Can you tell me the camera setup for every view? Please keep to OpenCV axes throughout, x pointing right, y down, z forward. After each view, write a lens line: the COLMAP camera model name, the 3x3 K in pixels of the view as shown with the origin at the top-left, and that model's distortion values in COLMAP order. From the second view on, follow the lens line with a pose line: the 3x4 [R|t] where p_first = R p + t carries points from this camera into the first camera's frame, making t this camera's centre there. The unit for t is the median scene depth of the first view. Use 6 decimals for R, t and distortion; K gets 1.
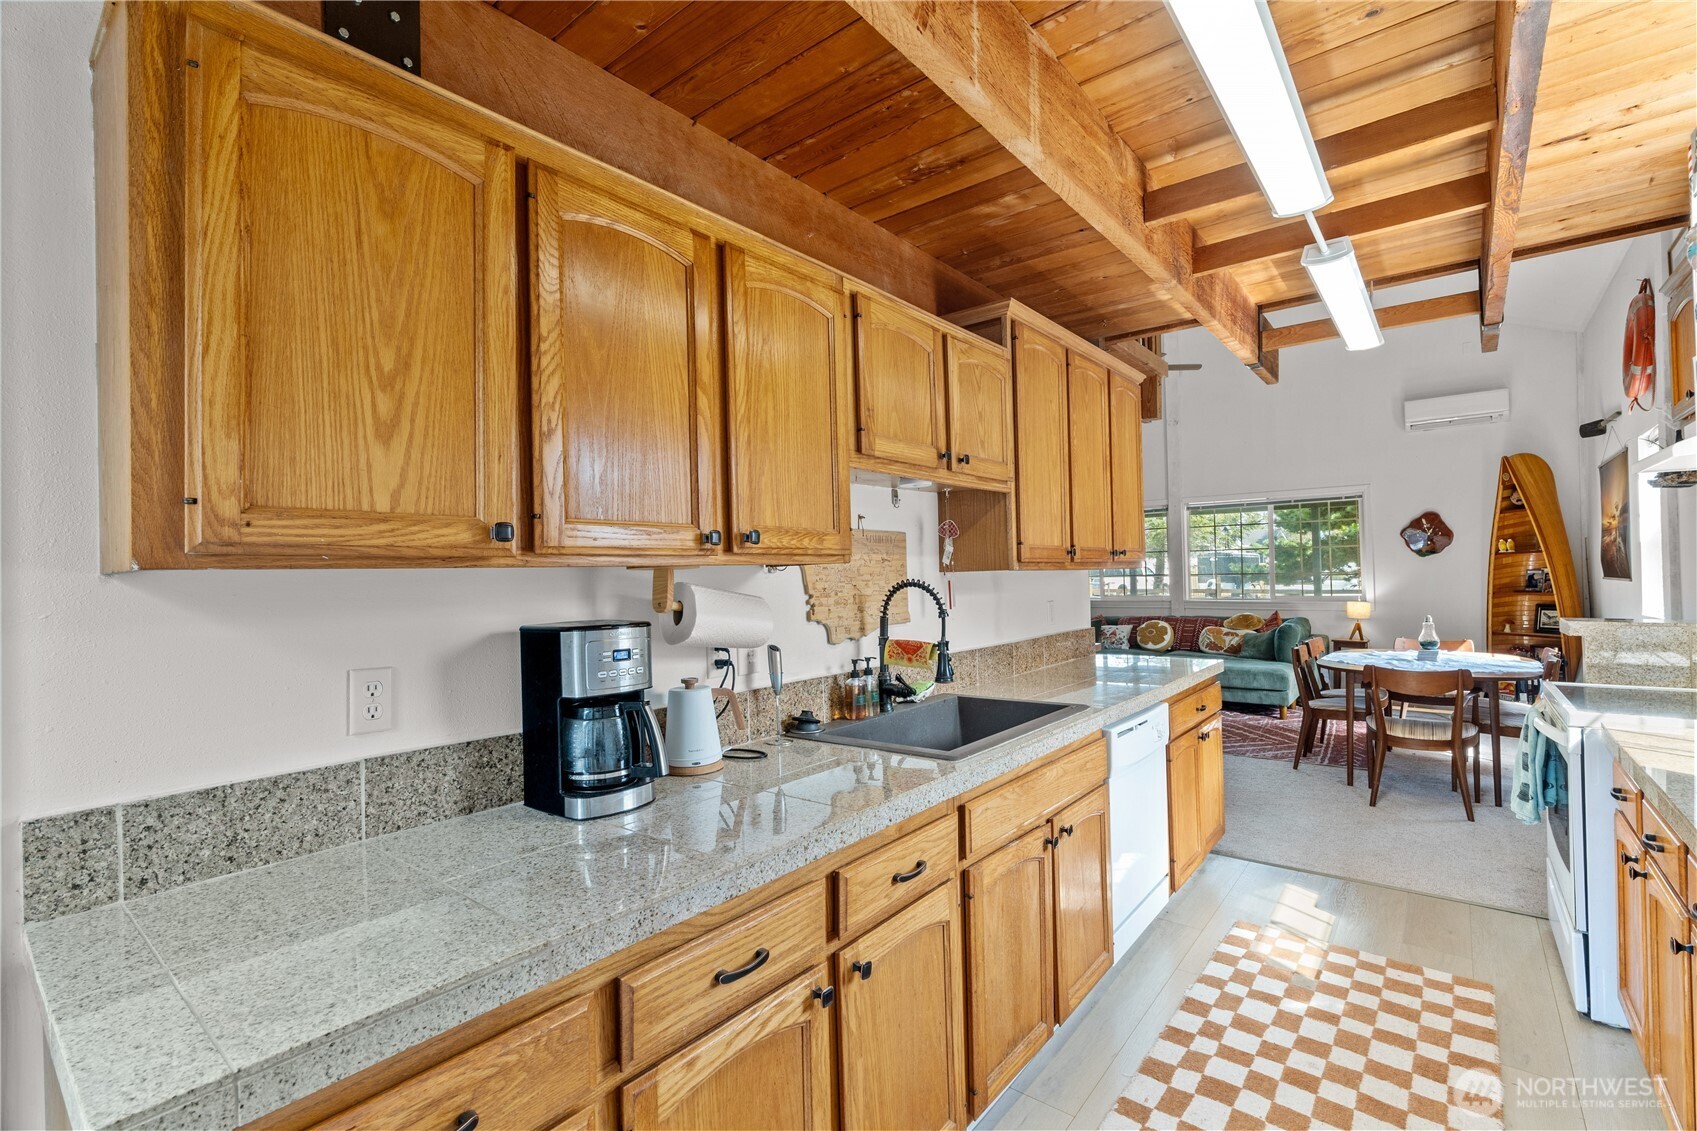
lens RADIAL K [[765.0, 0, 848.5], [0, 765.0, 565.5], [0, 0, 1]] dist [0.002019, 0.000682]
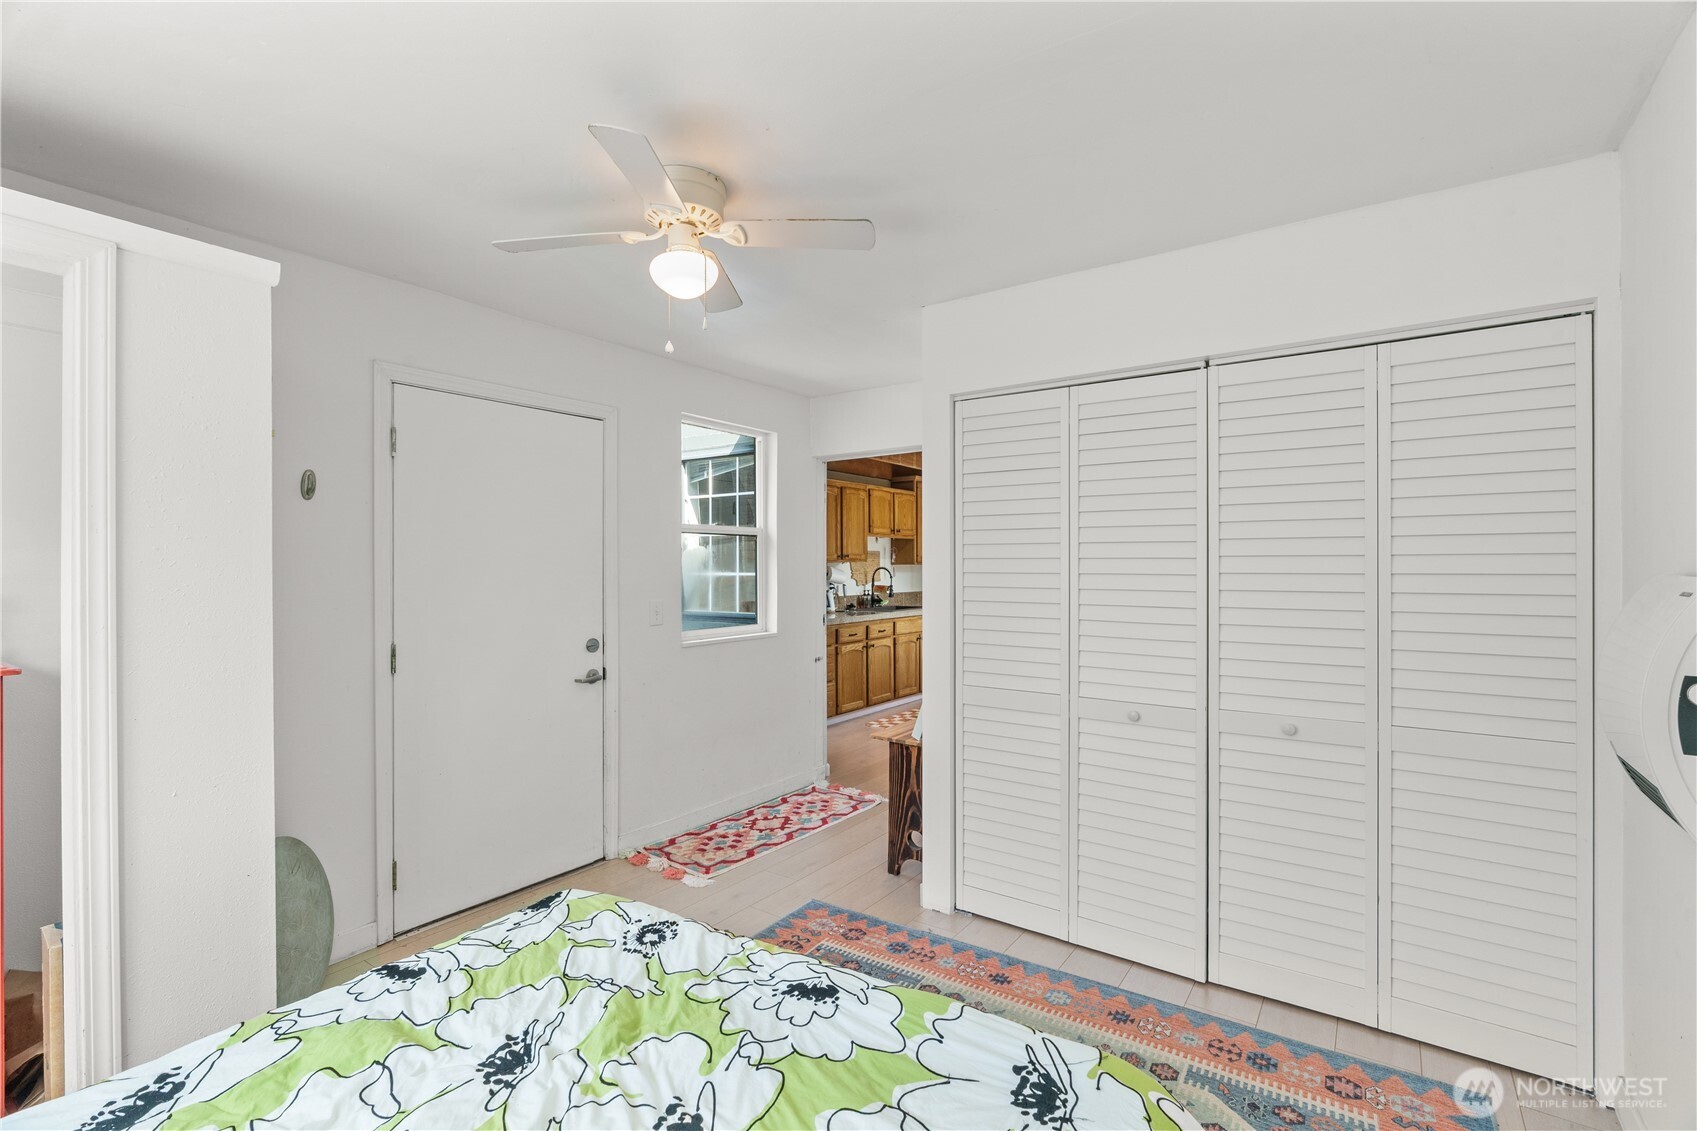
lens RADIAL K [[785.0, 0, 838.8], [0, 785.0, 561.5], [0, 0, 1]] dist [0.000259, 0.000233]
pose [[0.998548, 0.022600, 0.048891, -0.275826], [-0.023101, 0.999686, 0.009707, -0.034106], [-0.048656, -0.010823, 0.998757, -2.422775]]
